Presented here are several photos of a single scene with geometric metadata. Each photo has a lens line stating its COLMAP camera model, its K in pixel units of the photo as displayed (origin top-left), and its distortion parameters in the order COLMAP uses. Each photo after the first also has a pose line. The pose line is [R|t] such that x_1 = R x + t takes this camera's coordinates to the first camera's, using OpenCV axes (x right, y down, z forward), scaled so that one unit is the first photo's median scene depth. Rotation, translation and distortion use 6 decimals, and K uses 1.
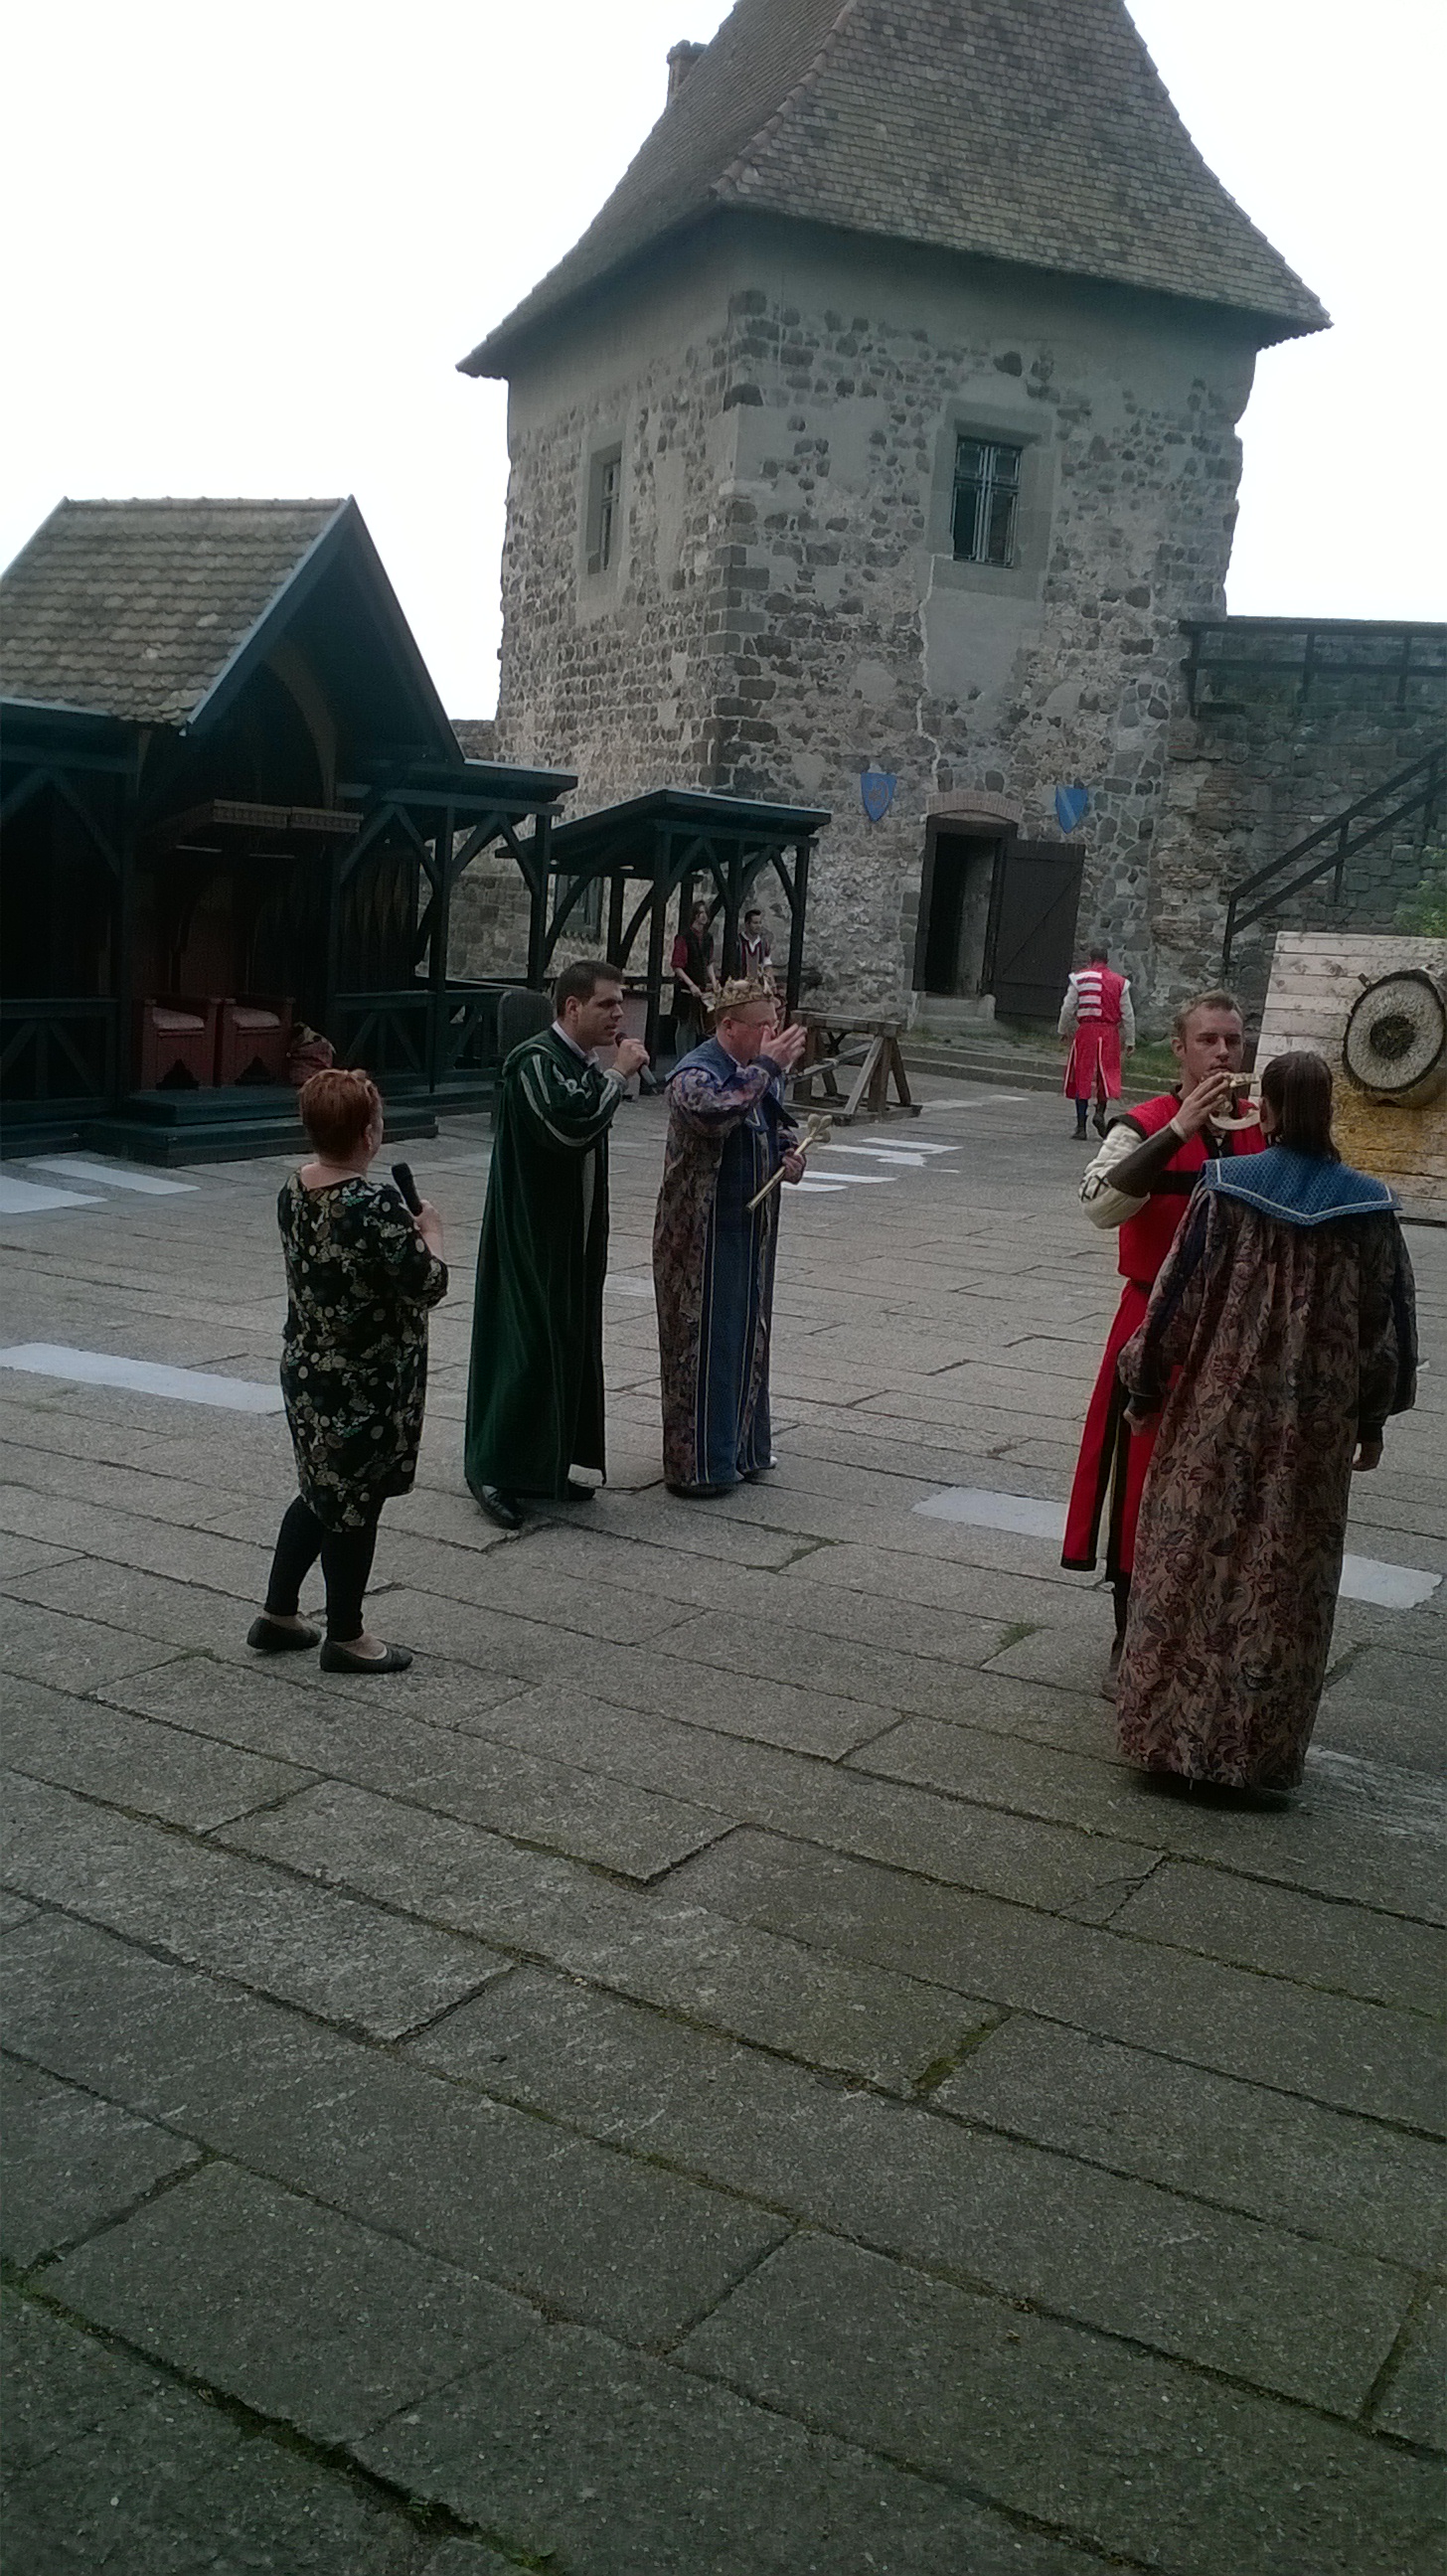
lens RADIAL K [[2143.4, 0, 728.0], [0, 2143.4, 1261.0], [0, 0, 1]] dist [0.010795, -0.012512]
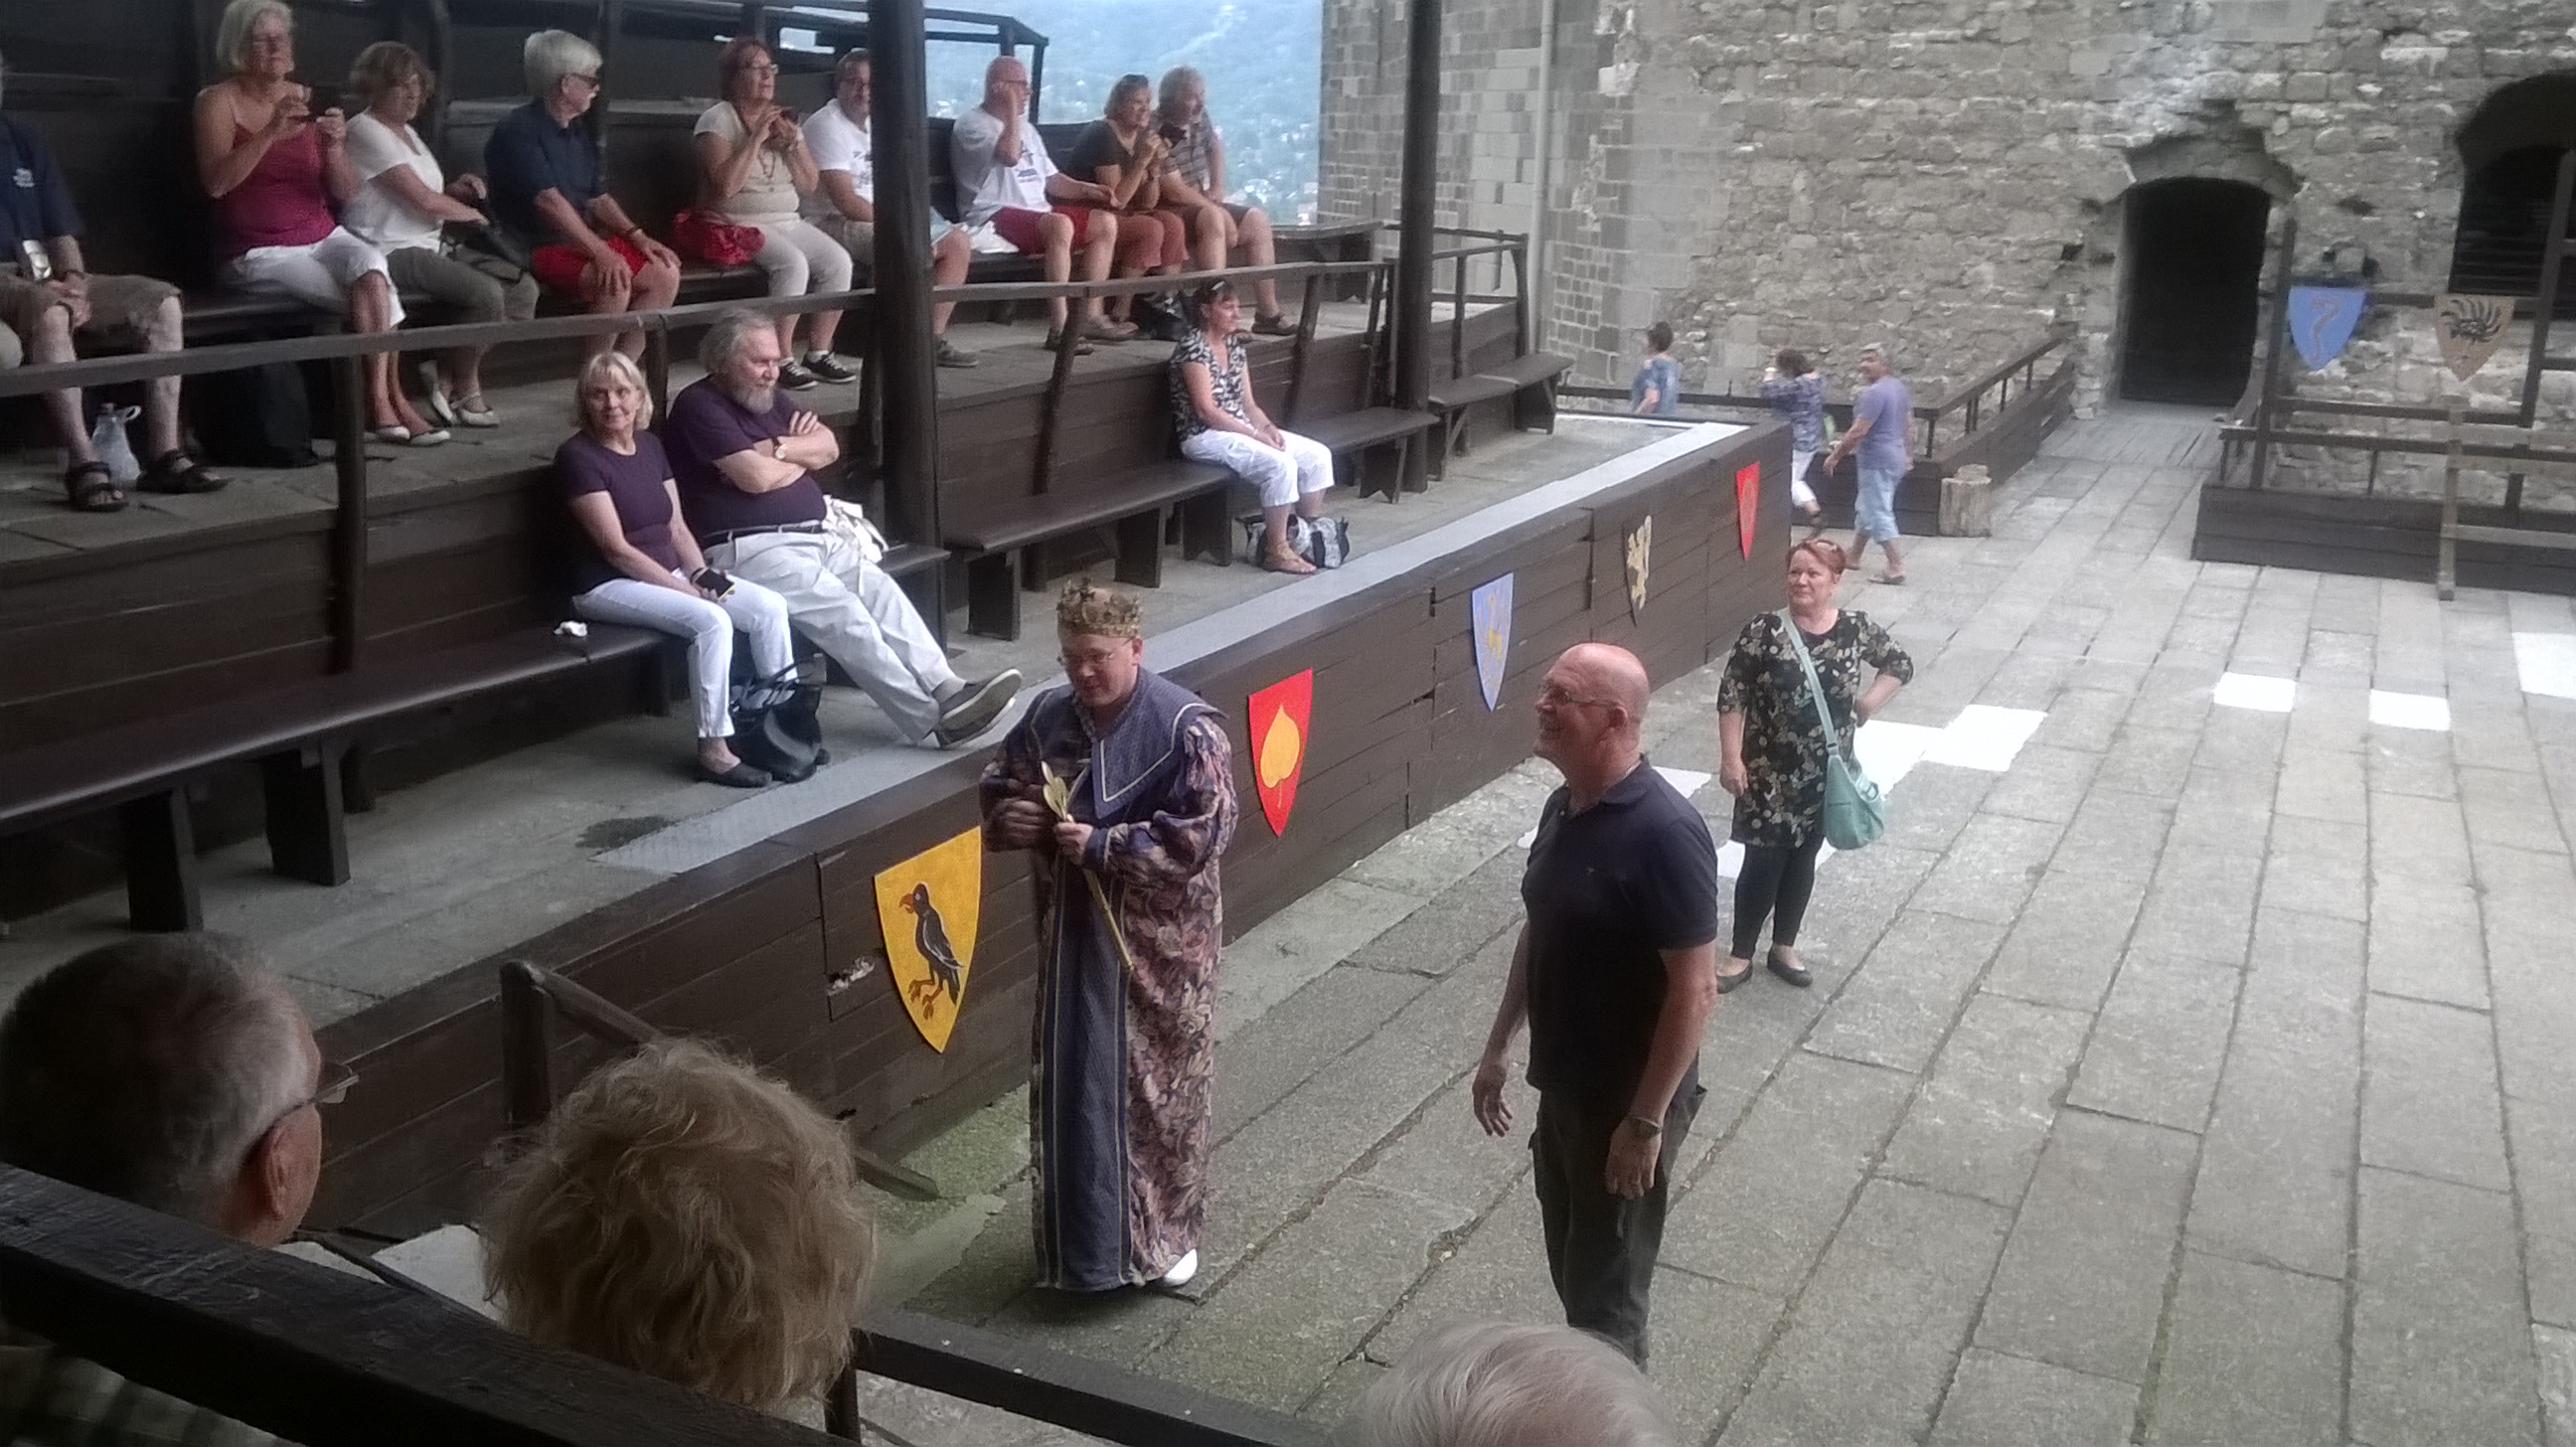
lens RADIAL K [[2184.0, 0, 1269.0], [0, 2184.0, 718.7], [0, 0, 1]] dist [0.048014, -0.147145]
pose [[0.095644, 0.191661, -0.976790, 0.183857], [-0.192403, 0.966343, 0.170772, -0.016305], [0.976644, 0.171604, 0.129301, 0.031458]]
